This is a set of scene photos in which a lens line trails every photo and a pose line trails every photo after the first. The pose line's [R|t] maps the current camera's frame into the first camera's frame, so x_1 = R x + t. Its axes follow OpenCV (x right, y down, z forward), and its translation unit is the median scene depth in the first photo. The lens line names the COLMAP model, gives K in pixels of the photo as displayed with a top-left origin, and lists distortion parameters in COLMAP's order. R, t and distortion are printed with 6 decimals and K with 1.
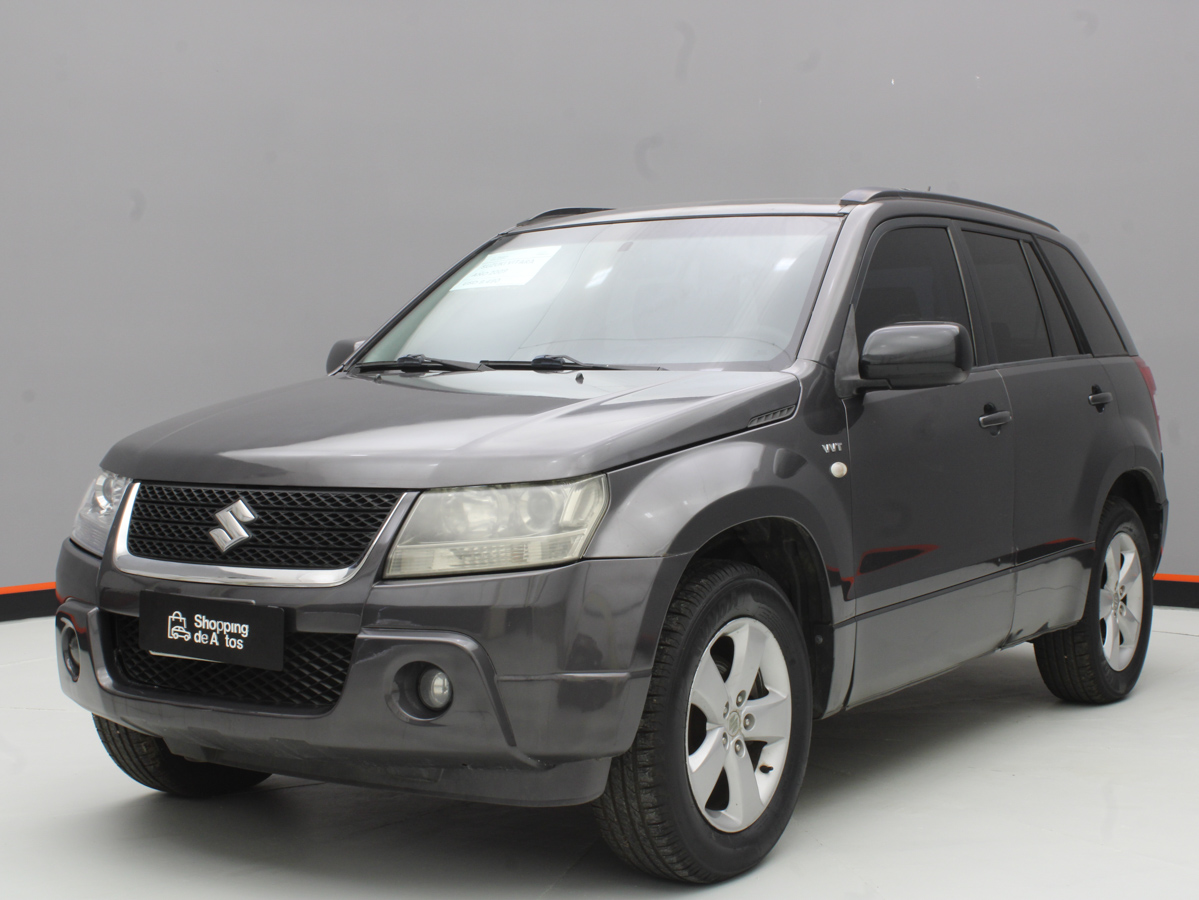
lens RADIAL K [[1671.1, 0, 599.8], [0, 1671.1, 450.5], [0, 0, 1]] dist [-0.036026, 0.000000]
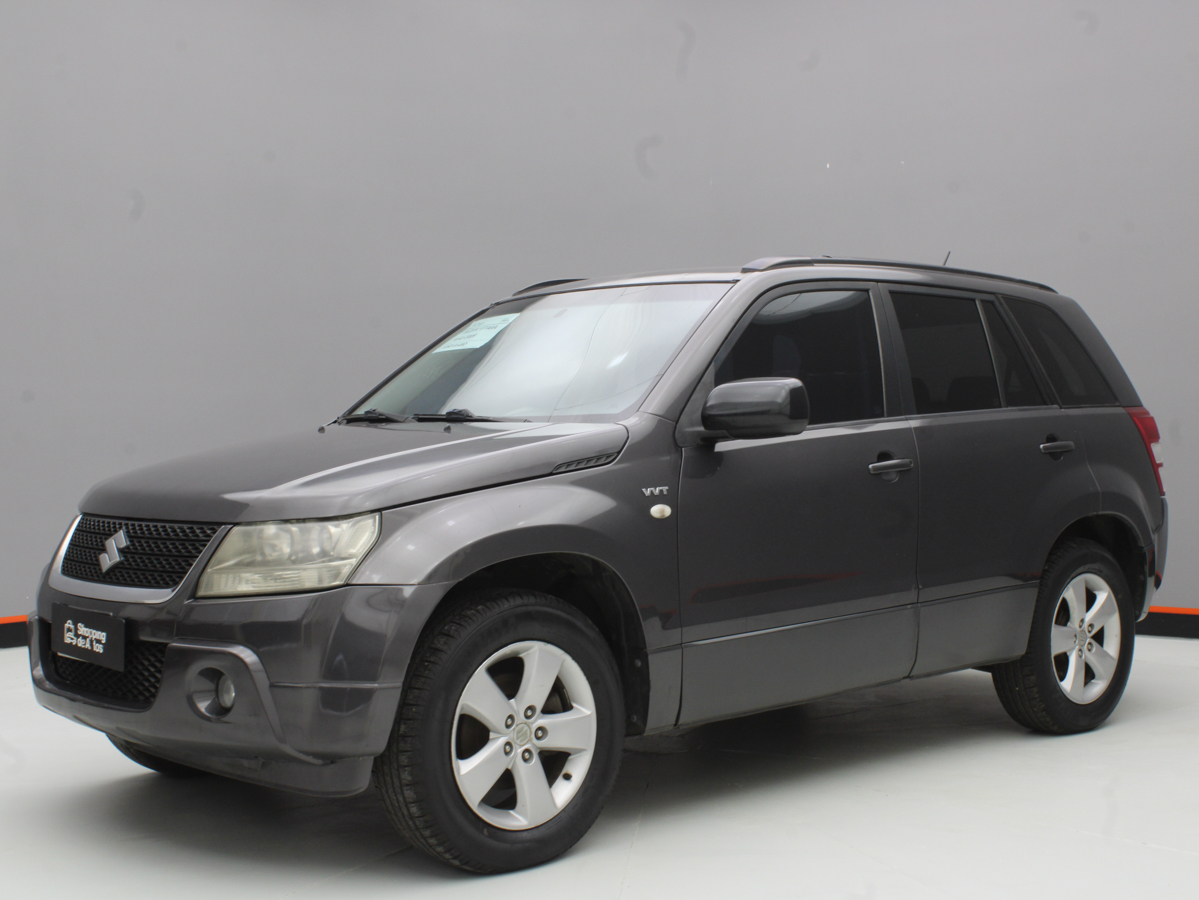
lens RADIAL K [[1503.2, 0, 598.9], [0, 1503.2, 446.4], [0, 0, 1]] dist [-0.082782, 0.000000]
pose [[0.978540, 0.002436, -0.206045, 0.343833], [-0.008516, 0.999554, -0.028622, -0.002934], [0.205883, 0.029762, 0.978124, 0.010196]]
